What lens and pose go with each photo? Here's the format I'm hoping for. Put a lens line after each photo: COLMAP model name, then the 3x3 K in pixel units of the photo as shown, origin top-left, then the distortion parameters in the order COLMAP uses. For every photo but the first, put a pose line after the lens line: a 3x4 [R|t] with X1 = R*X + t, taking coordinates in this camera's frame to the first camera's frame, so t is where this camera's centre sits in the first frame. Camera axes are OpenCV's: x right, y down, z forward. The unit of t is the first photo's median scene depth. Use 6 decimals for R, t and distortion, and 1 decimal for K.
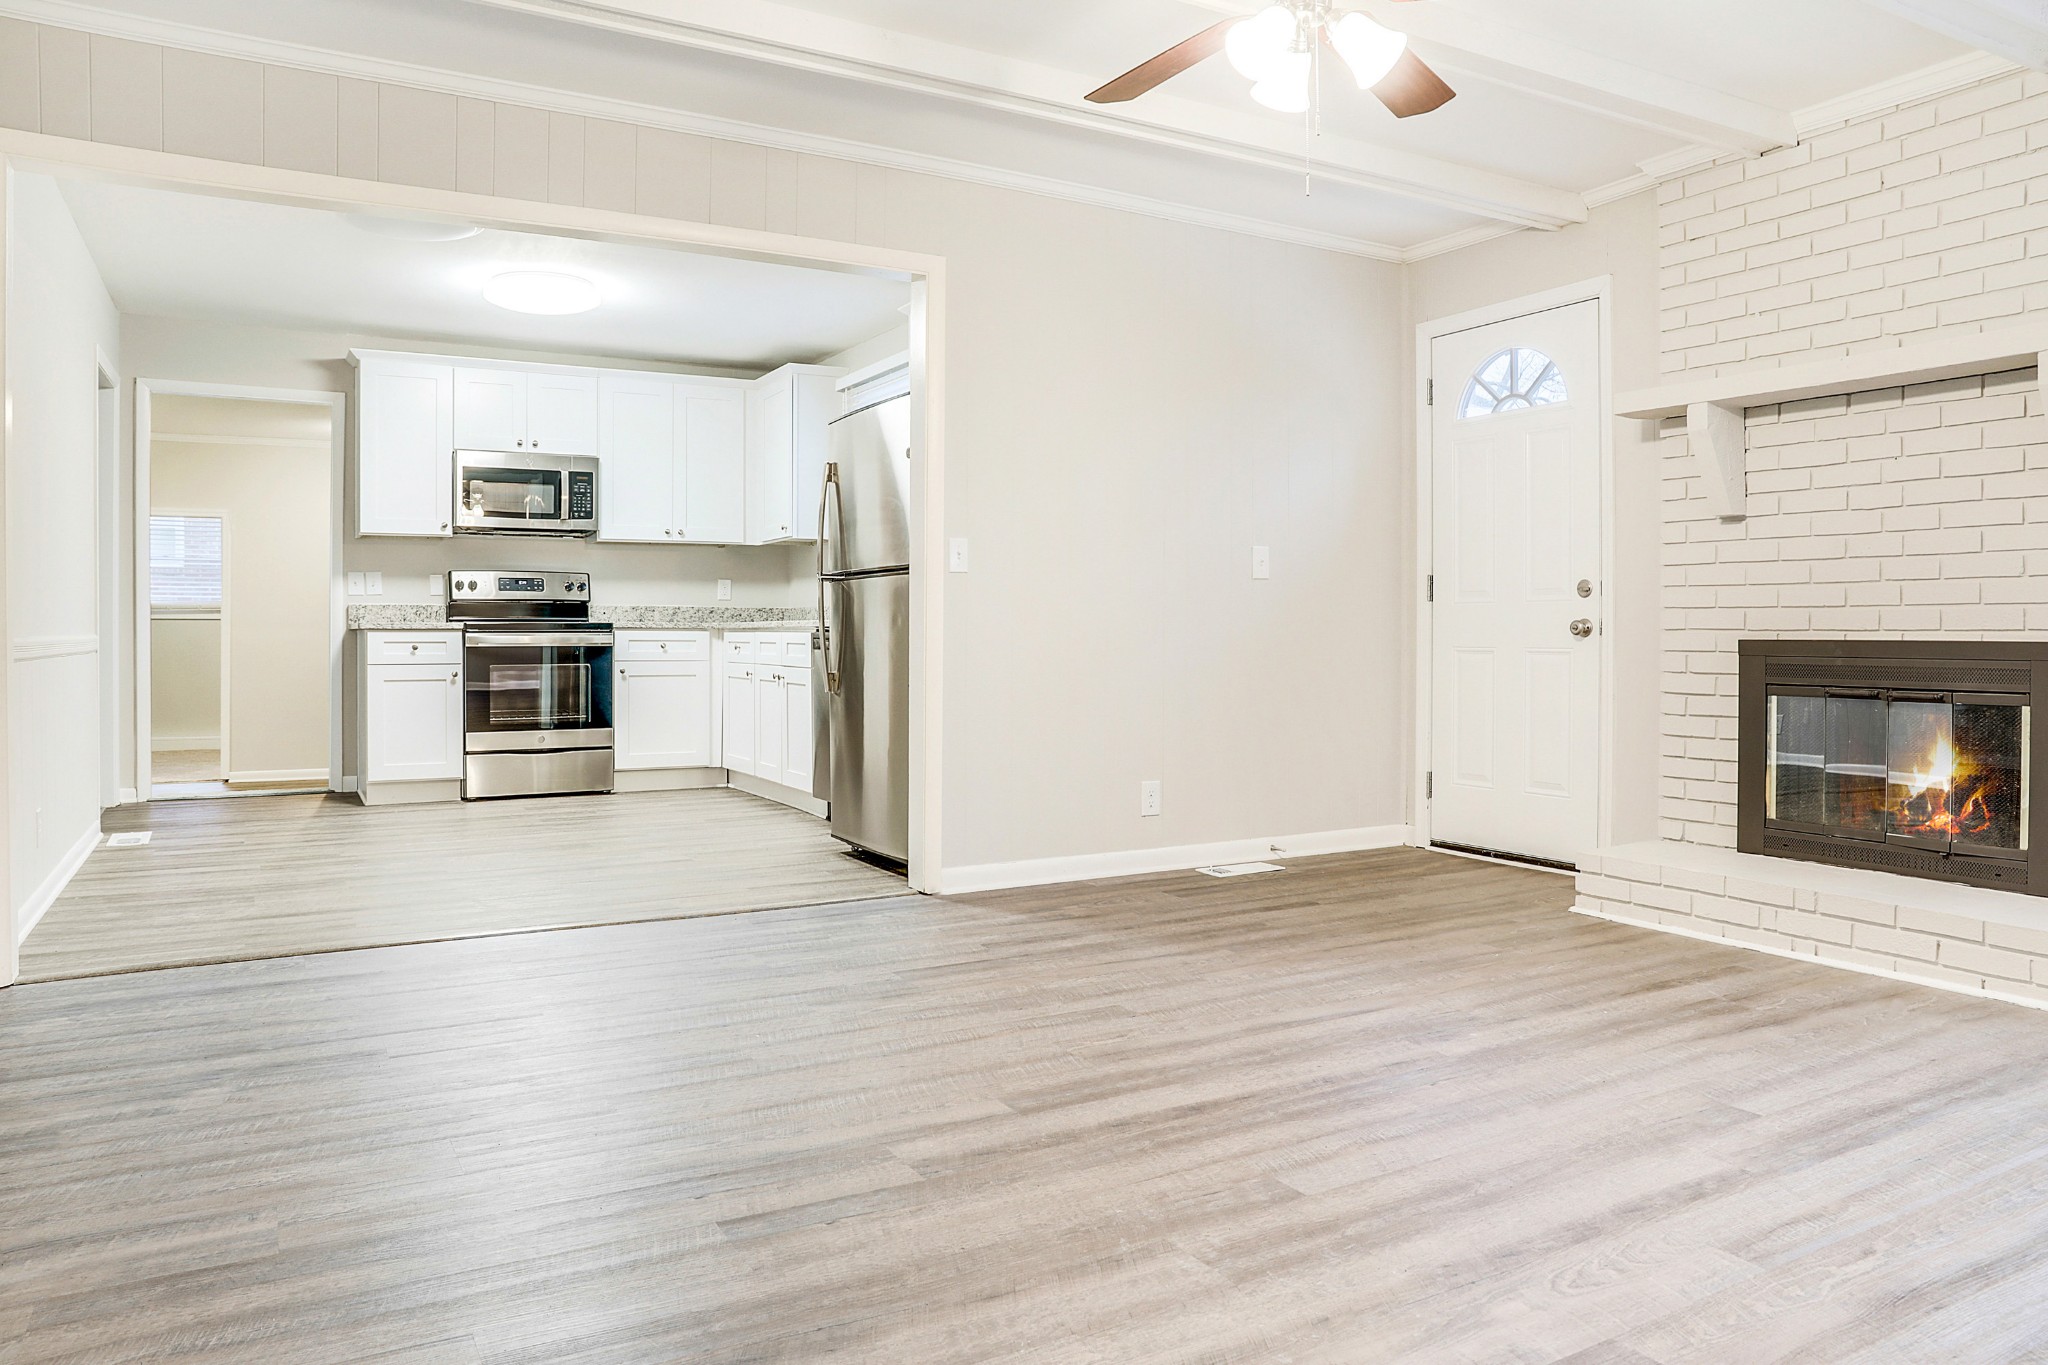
lens RADIAL K [[1488.5, 0, 1021.9], [0, 1488.5, 649.8], [0, 0, 1]] dist [-0.008783, -0.004169]
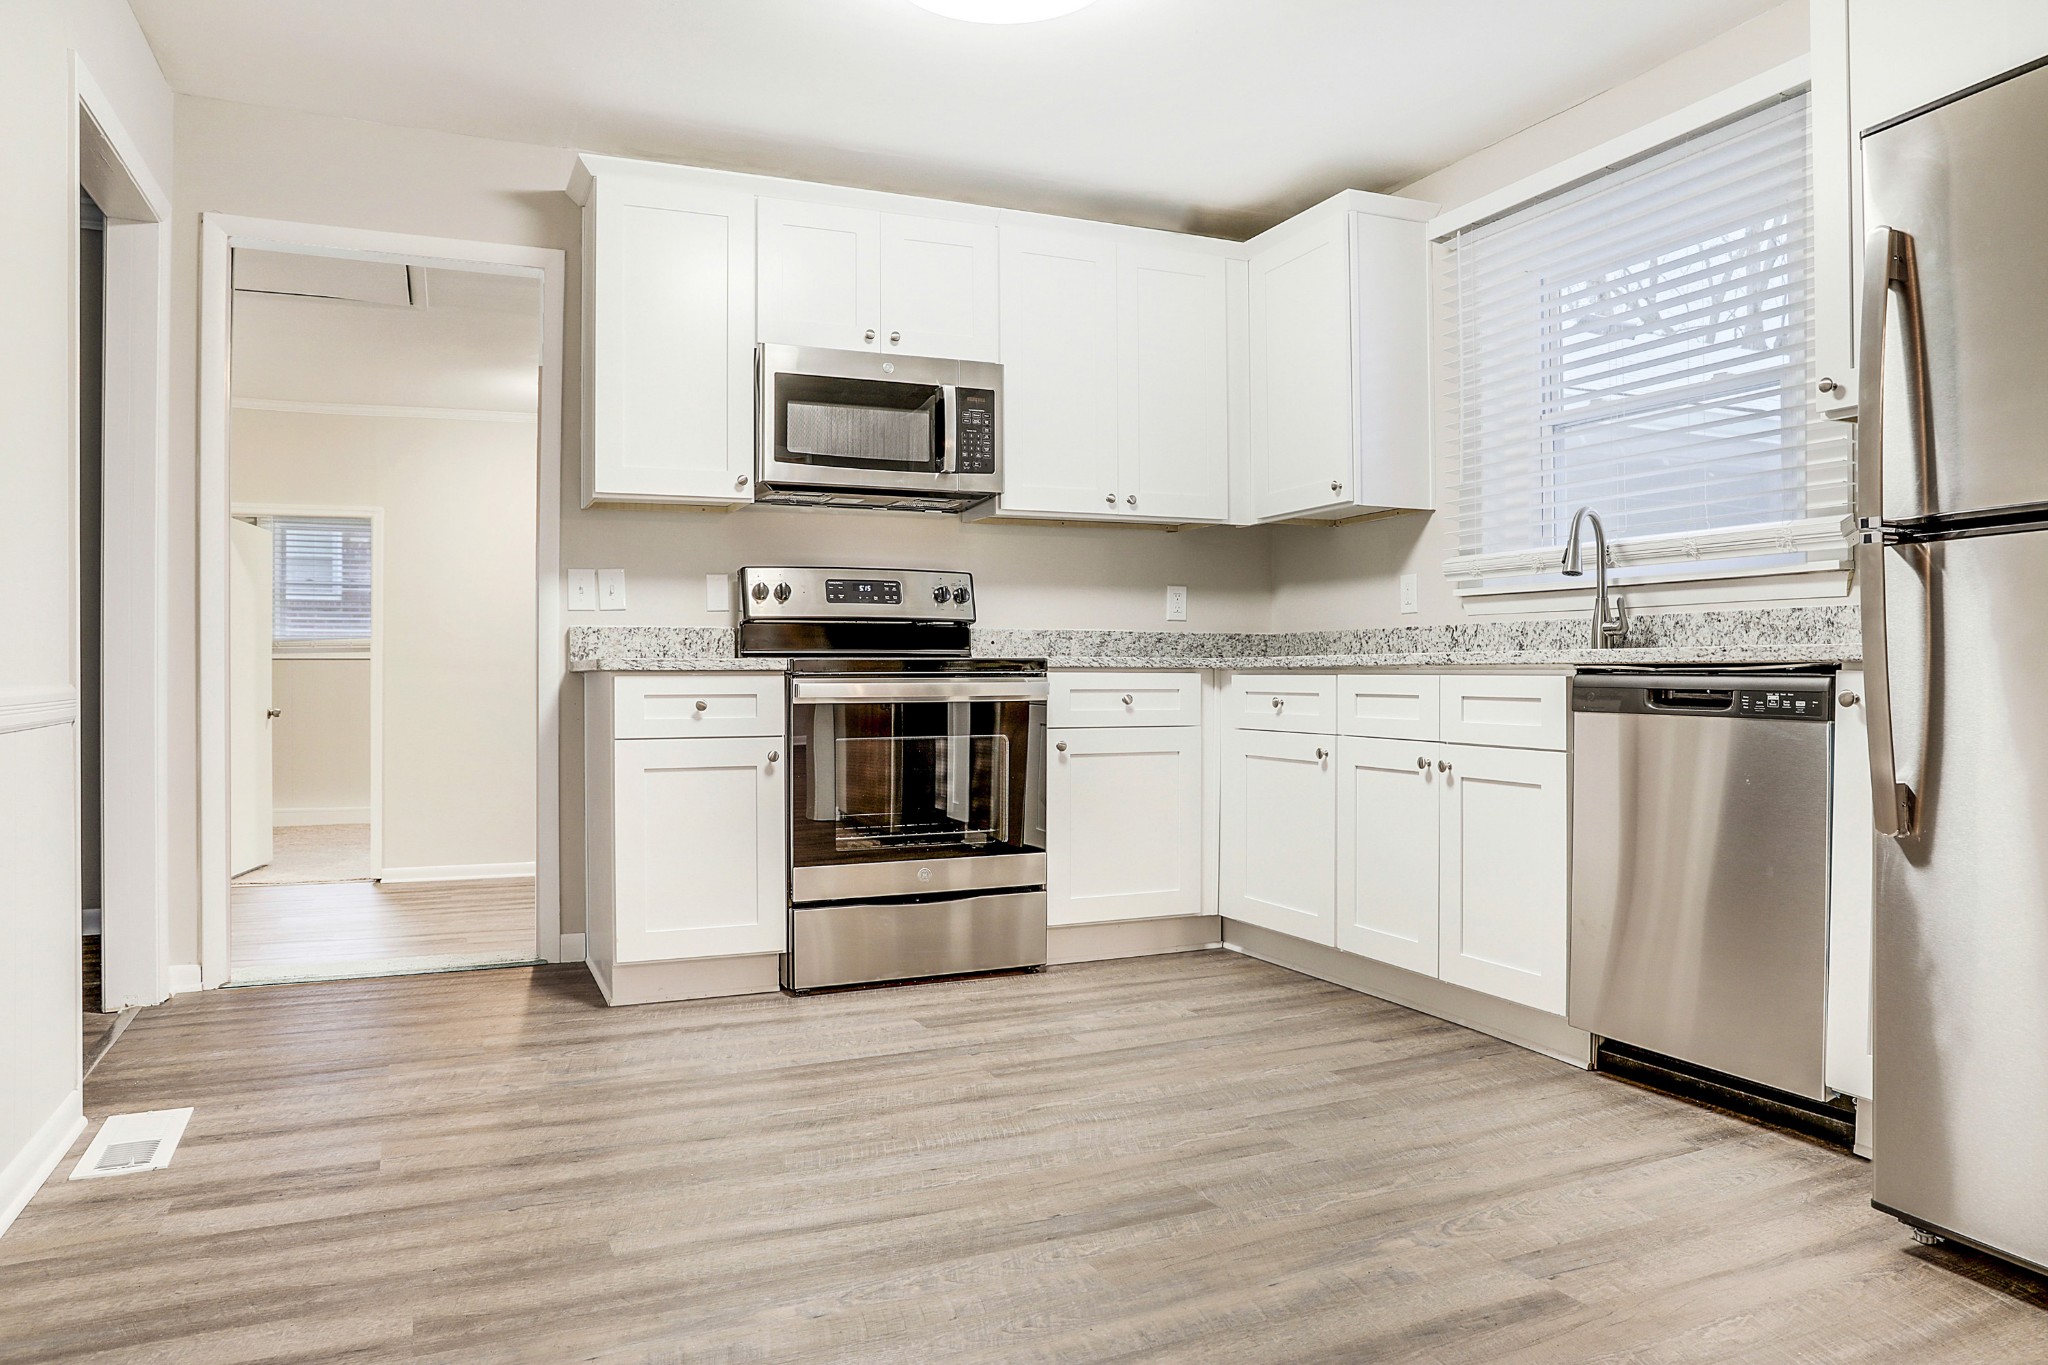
lens RADIAL K [[1379.4, 0, 1024.0], [0, 1379.4, 682.5], [0, 0, 1]] dist [-0.038010, 0.001793]
pose [[0.998263, -0.001808, -0.058888, -0.249148], [0.001484, 0.999984, -0.005548, -0.006416], [0.058897, 0.005451, 0.998249, 0.488947]]
